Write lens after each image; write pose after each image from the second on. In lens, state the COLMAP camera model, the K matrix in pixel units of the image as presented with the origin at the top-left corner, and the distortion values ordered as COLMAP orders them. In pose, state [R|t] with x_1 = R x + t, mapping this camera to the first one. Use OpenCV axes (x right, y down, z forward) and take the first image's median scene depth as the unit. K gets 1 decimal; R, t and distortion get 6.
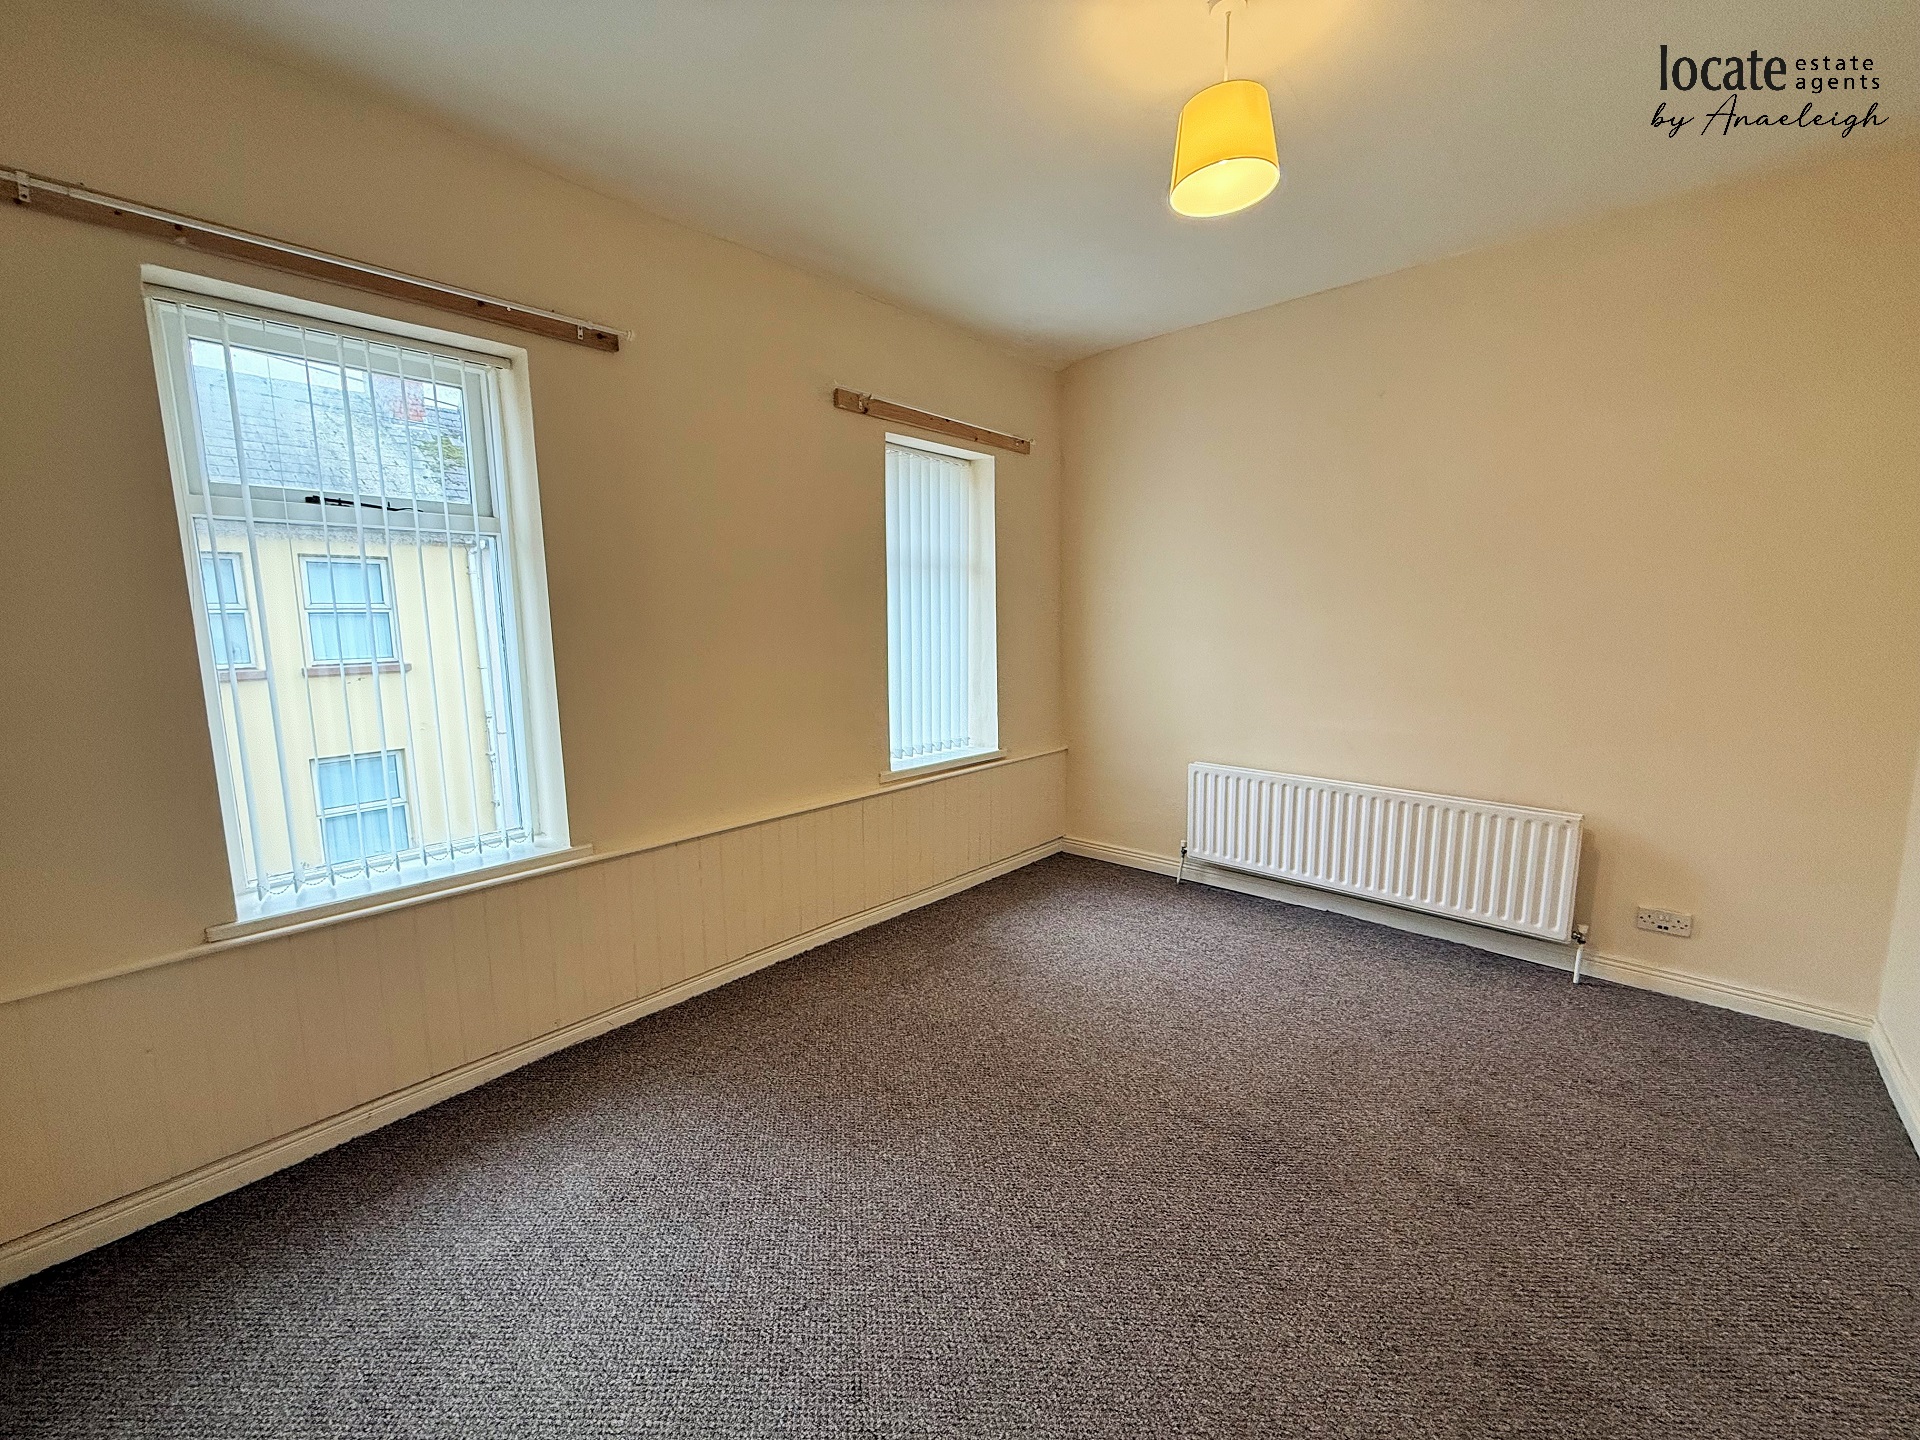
lens RADIAL K [[762.3, 0, 952.4], [0, 762.3, 720.8], [0, 0, 1]] dist [-0.000412, 0.000459]
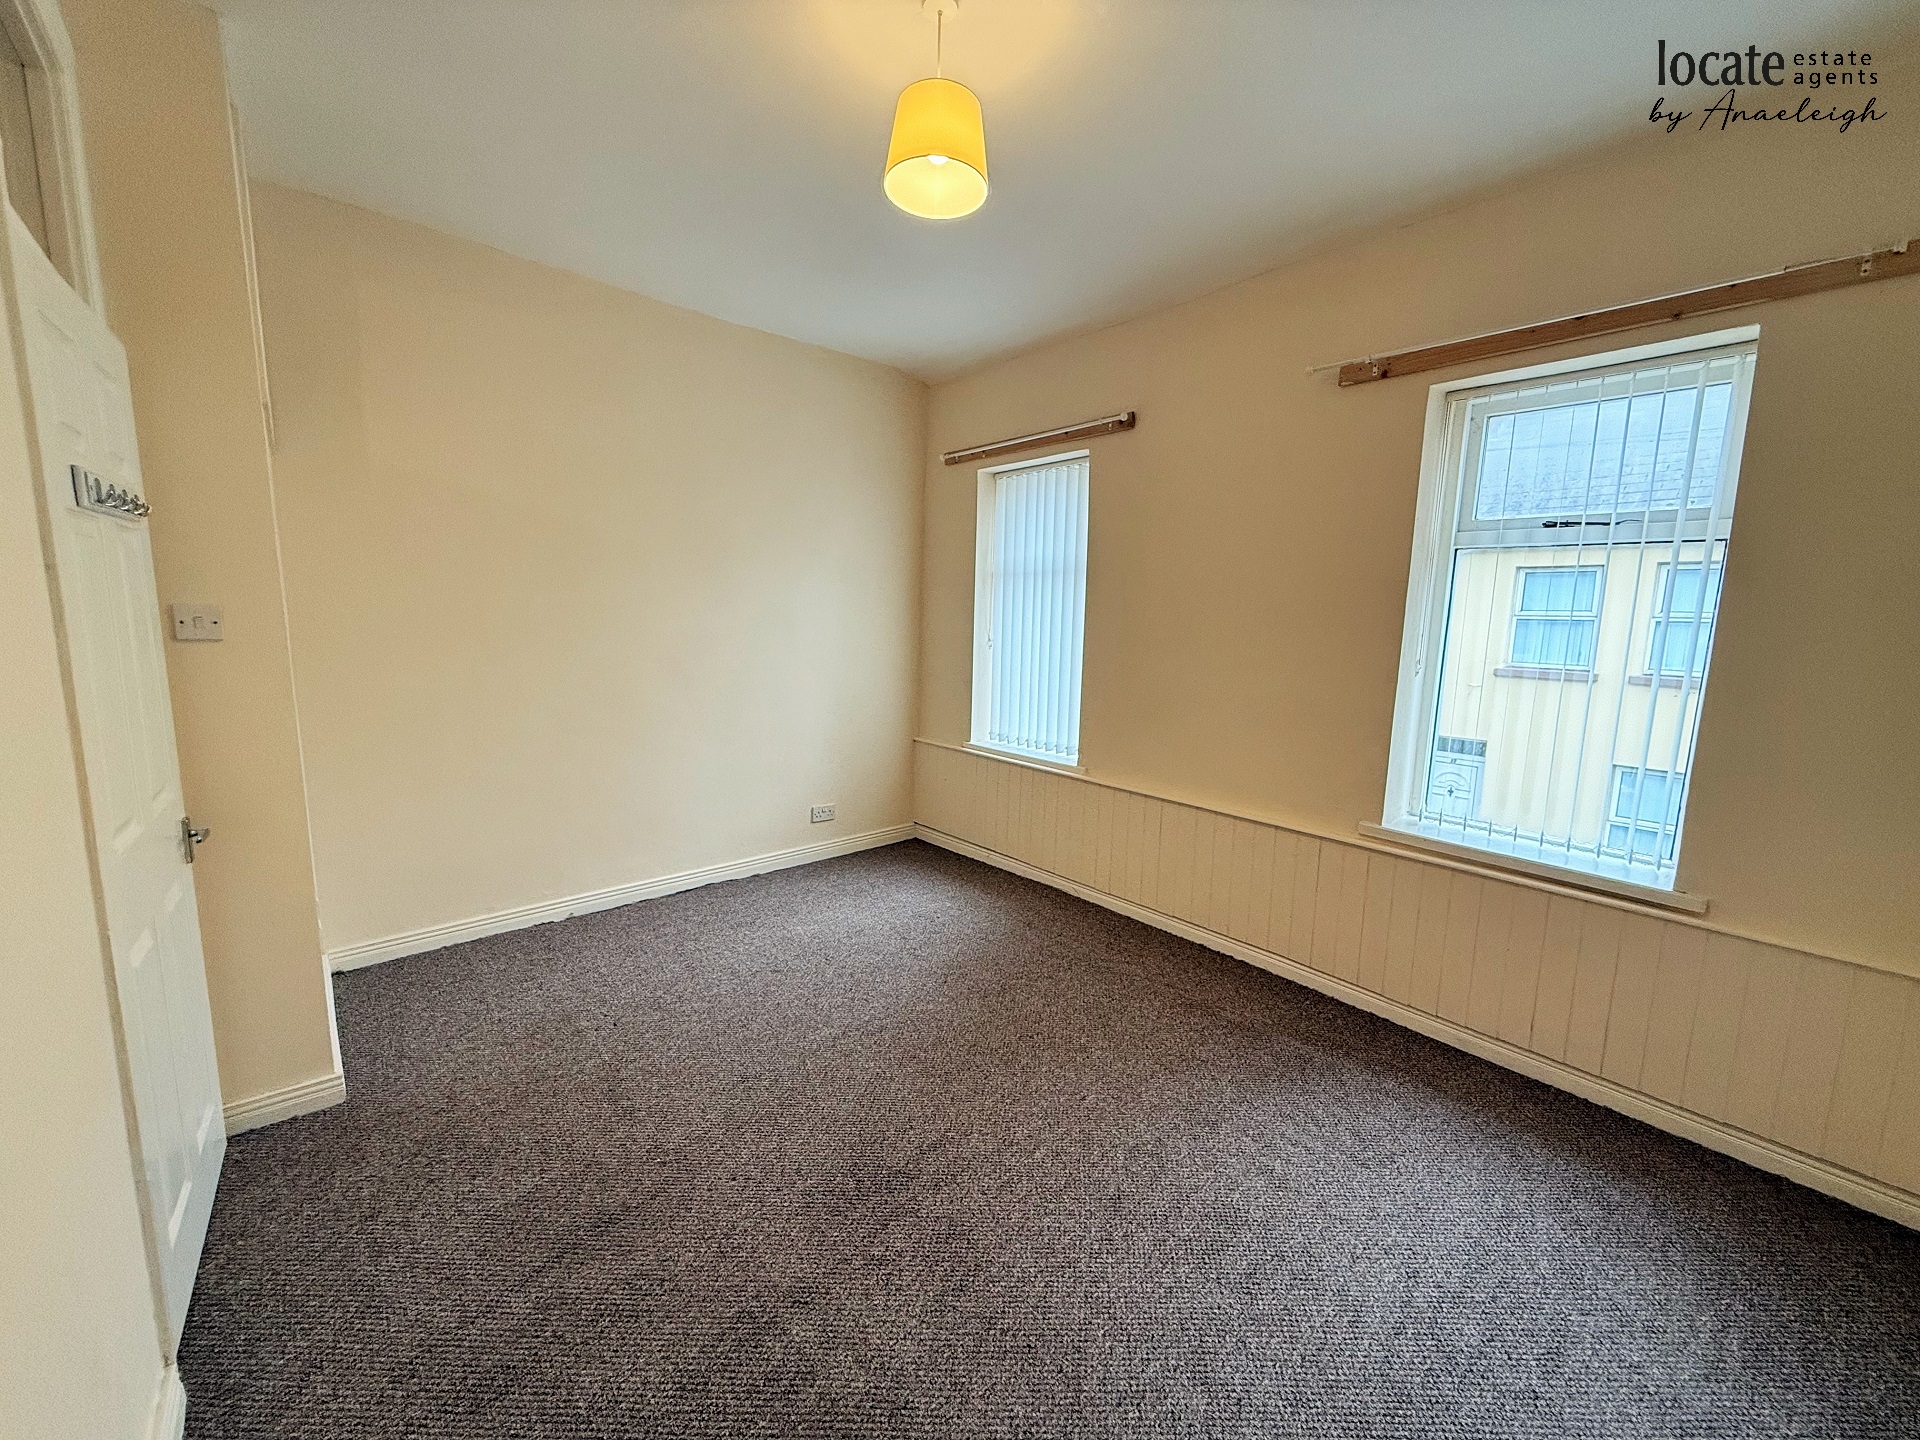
lens RADIAL K [[762.3, 0, 951.6], [0, 762.3, 719.7], [0, 0, 1]] dist [-0.000412, 0.000459]
pose [[-0.131699, 0.145535, -0.980548, 0.794821], [-0.159712, 0.973126, 0.165885, -0.107786], [0.978339, 0.178452, -0.104916, 0.693316]]
